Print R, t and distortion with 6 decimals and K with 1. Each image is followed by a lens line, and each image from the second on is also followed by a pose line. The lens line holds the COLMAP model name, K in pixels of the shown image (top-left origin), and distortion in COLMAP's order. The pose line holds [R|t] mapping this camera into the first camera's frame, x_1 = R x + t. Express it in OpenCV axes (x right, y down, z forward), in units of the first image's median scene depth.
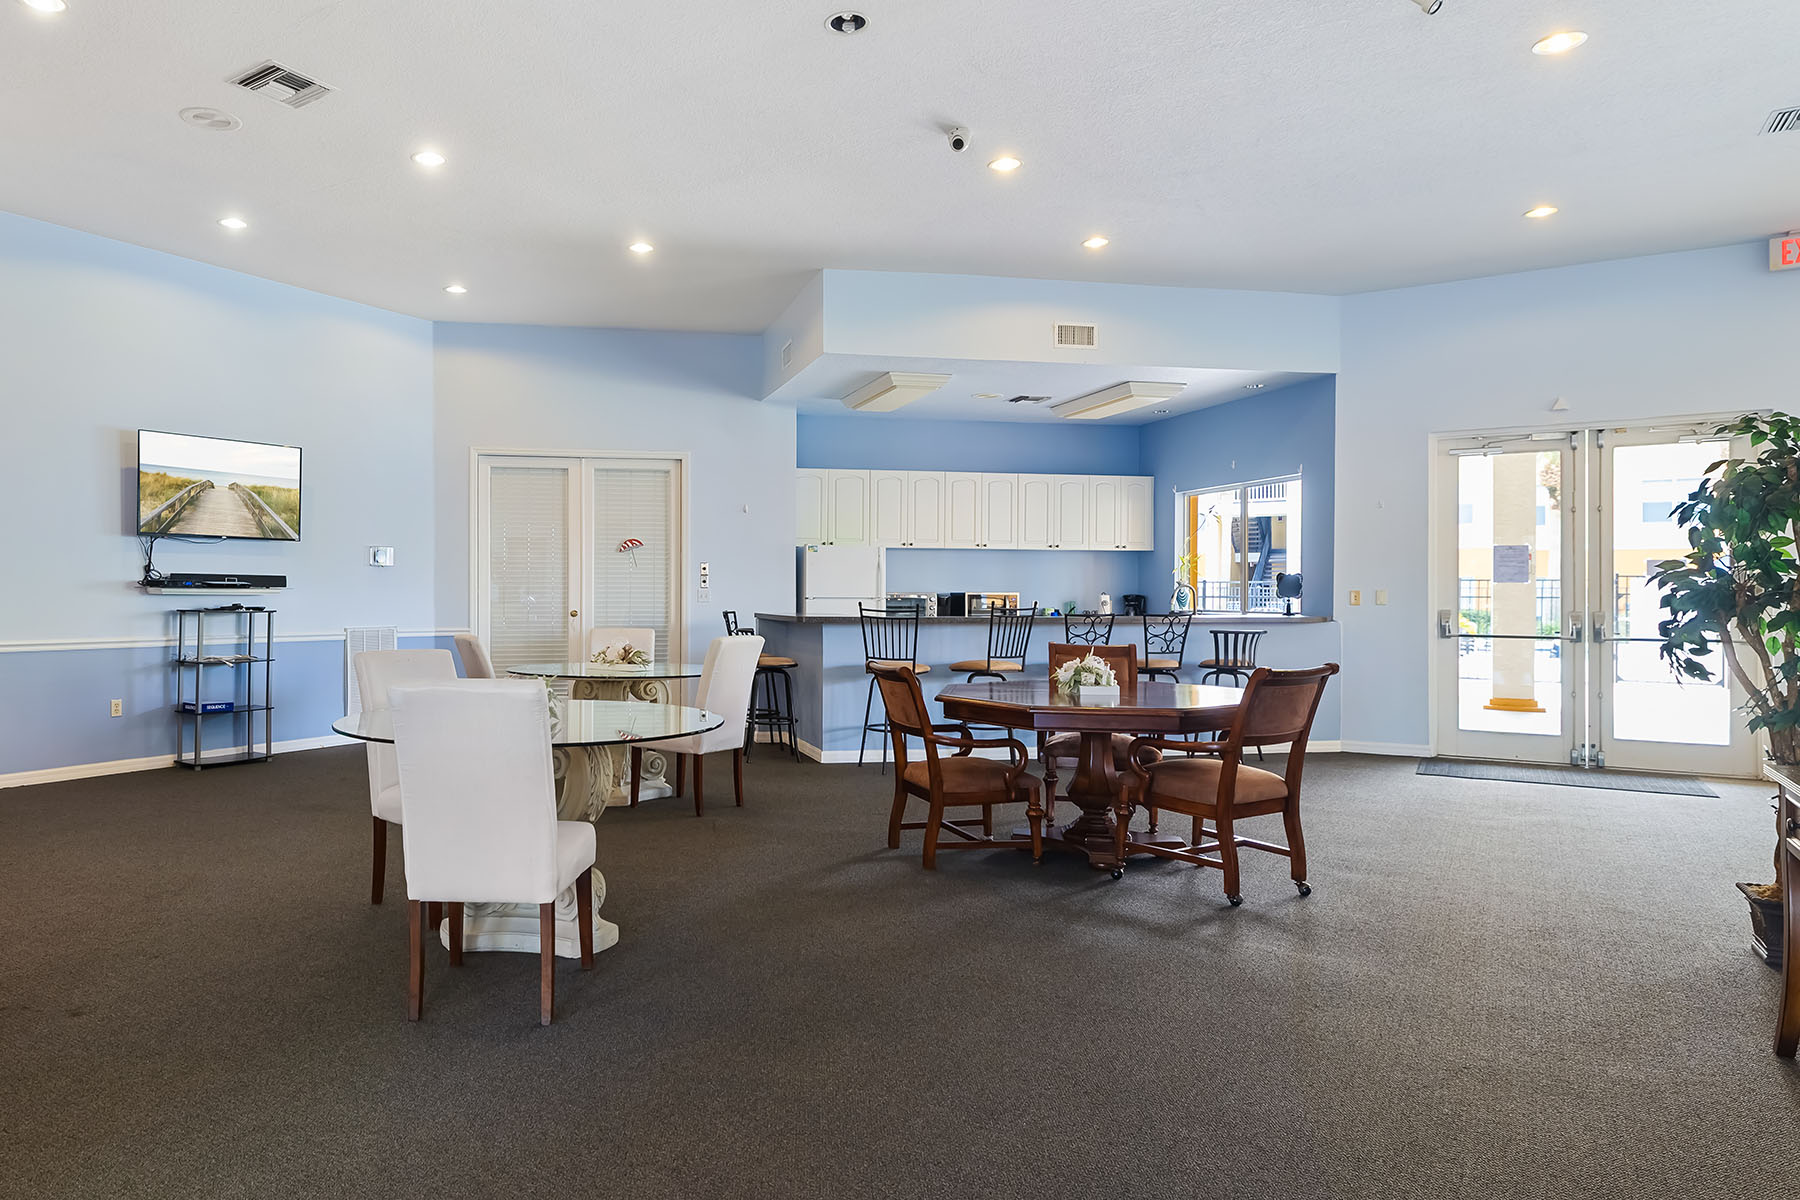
lens RADIAL K [[827.8, 0, 900.0], [0, 827.8, 600.0], [0, 0, 1]] dist [-0.016429, -0.000109]
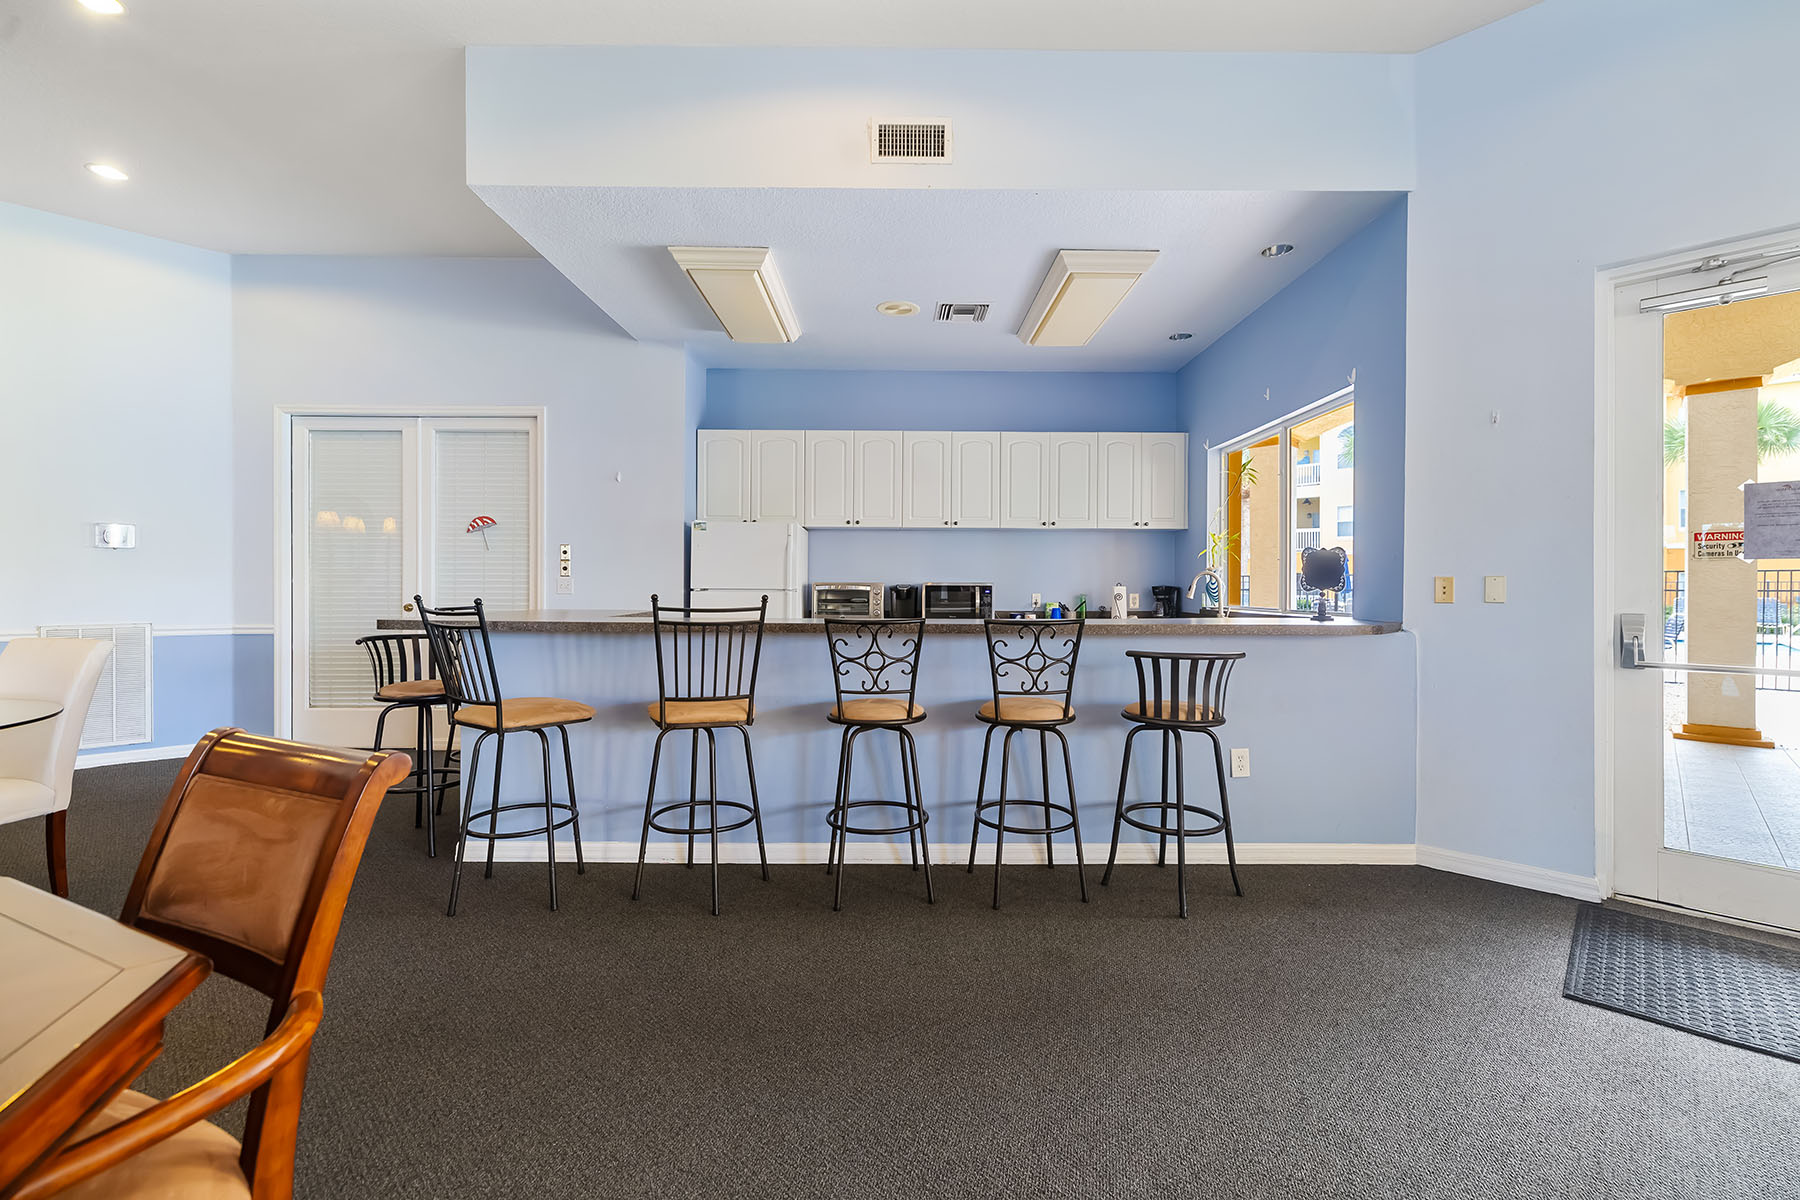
lens RADIAL K [[782.3, 0, 896.2], [0, 782.3, 588.5], [0, 0, 1]] dist [-0.003101, -0.000399]
pose [[0.987643, 0.001778, -0.156708, 0.197101], [-0.002461, 0.999988, -0.004164, -0.000573], [0.156699, 0.004498, 0.987636, 0.307834]]
